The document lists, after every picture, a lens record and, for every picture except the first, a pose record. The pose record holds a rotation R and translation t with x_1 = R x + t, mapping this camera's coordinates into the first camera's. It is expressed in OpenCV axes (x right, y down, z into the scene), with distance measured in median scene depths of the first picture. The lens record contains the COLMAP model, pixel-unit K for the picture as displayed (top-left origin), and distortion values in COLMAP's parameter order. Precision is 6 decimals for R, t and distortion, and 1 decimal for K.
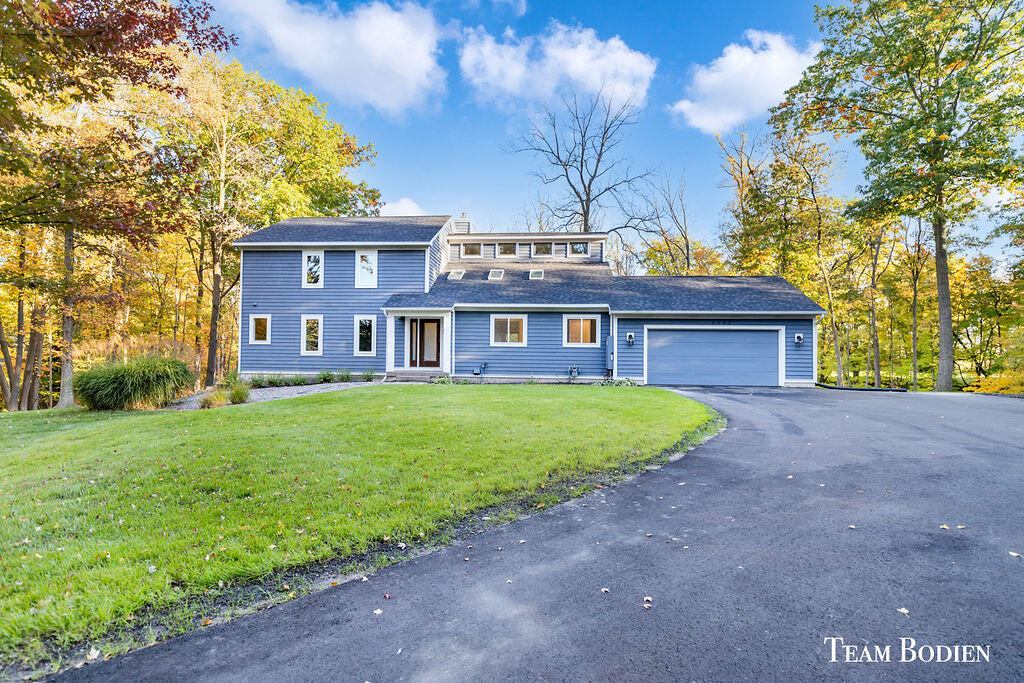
lens RADIAL K [[513.9, 0, 515.4], [0, 513.9, 349.4], [0, 0, 1]] dist [-0.004010, 0.000645]
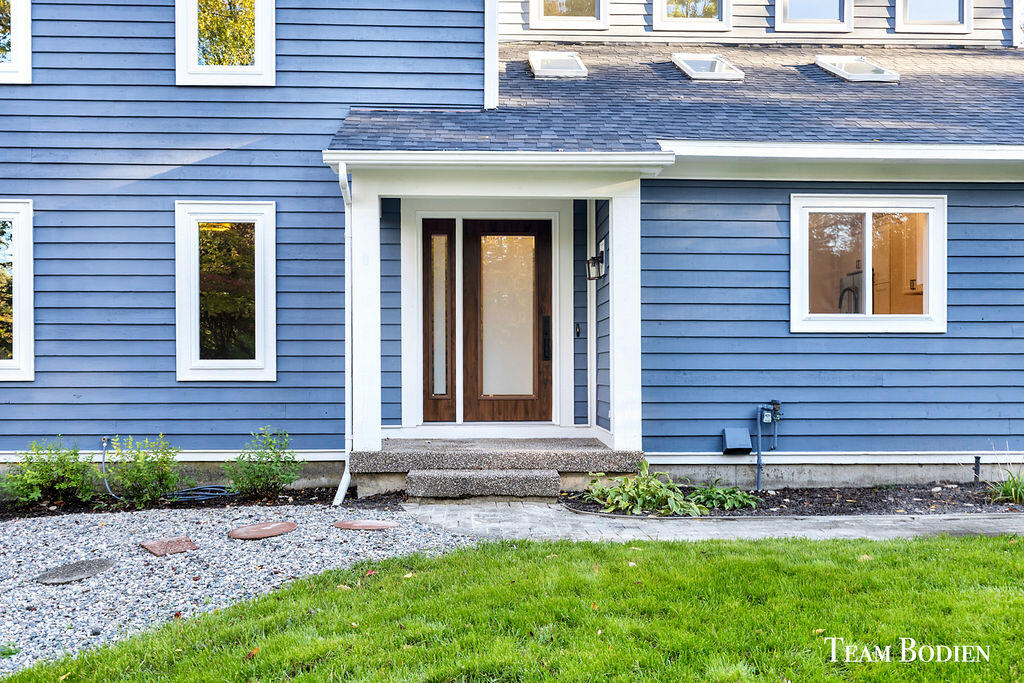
lens RADIAL K [[980.2, 0, 513.0], [0, 980.2, 363.1], [0, 0, 1]] dist [0.003677, -0.005741]
pose [[0.992669, -0.013219, 0.120141, -0.217695], [0.010936, 0.999747, 0.019640, -0.001848], [-0.120370, -0.018182, 0.992563, 0.547351]]
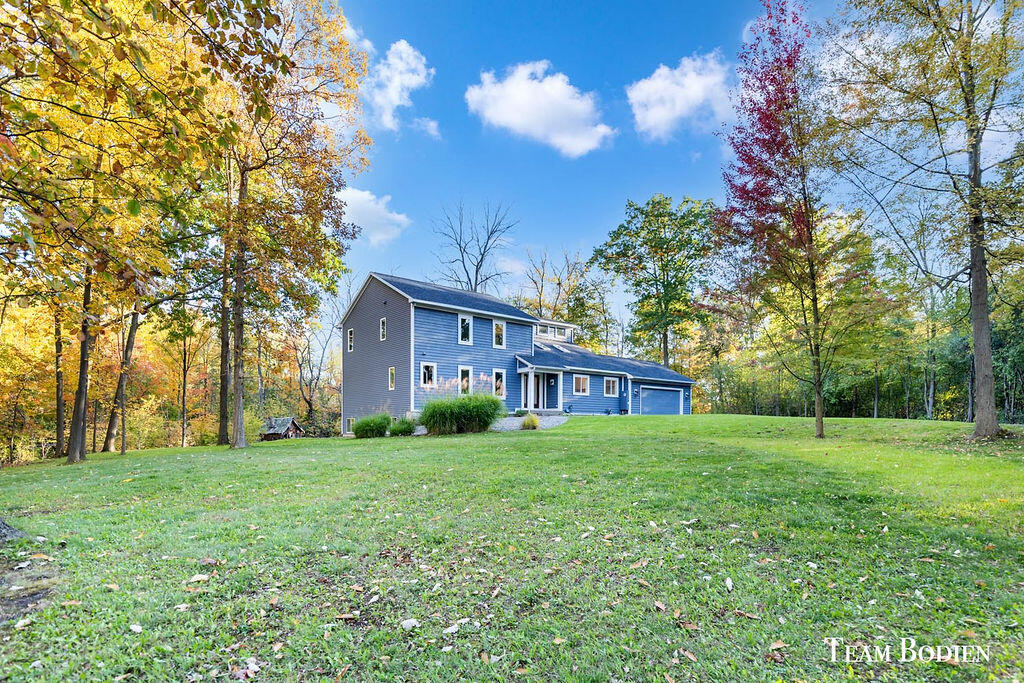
lens RADIAL K [[513.9, 0, 515.4], [0, 513.9, 349.4], [0, 0, 1]] dist [-0.004010, 0.000645]
pose [[0.715509, 0.090308, 0.692742, -1.187658], [-0.010607, 0.992899, -0.118482, 0.040835], [-0.698523, 0.077427, 0.711386, 0.021000]]
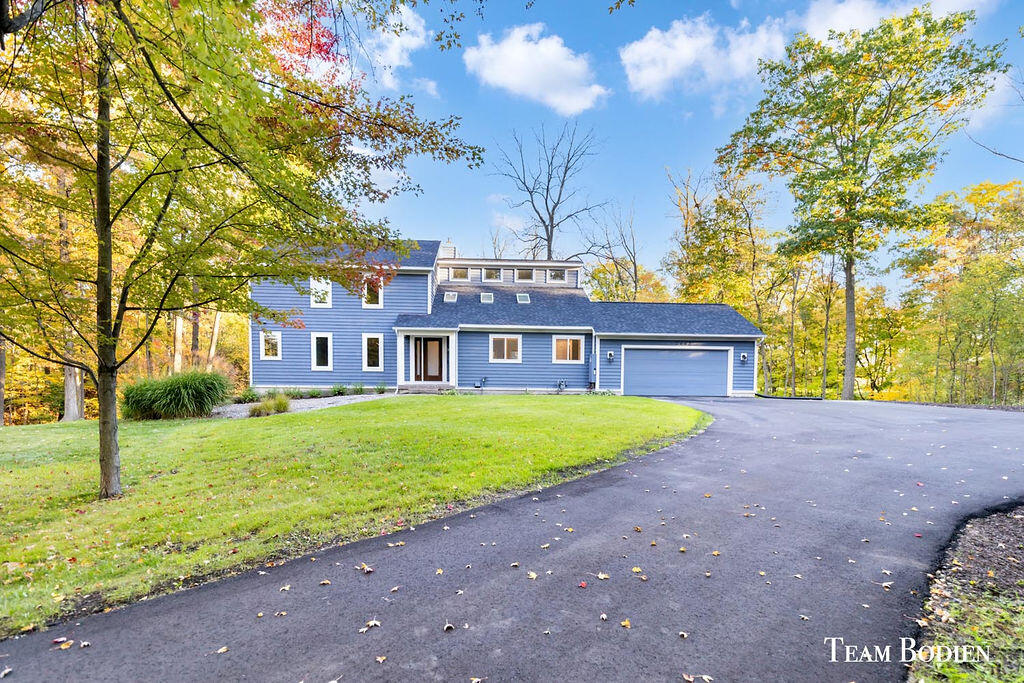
lens RADIAL K [[504.3, 0, 529.0], [0, 504.3, 404.4], [0, 0, 1]] dist [-0.005976, -0.000549]
pose [[0.990864, -0.007282, 0.134665, -0.107650], [-0.002720, 0.997259, 0.073939, 0.003376], [-0.134835, -0.073630, 0.988129, -0.116655]]
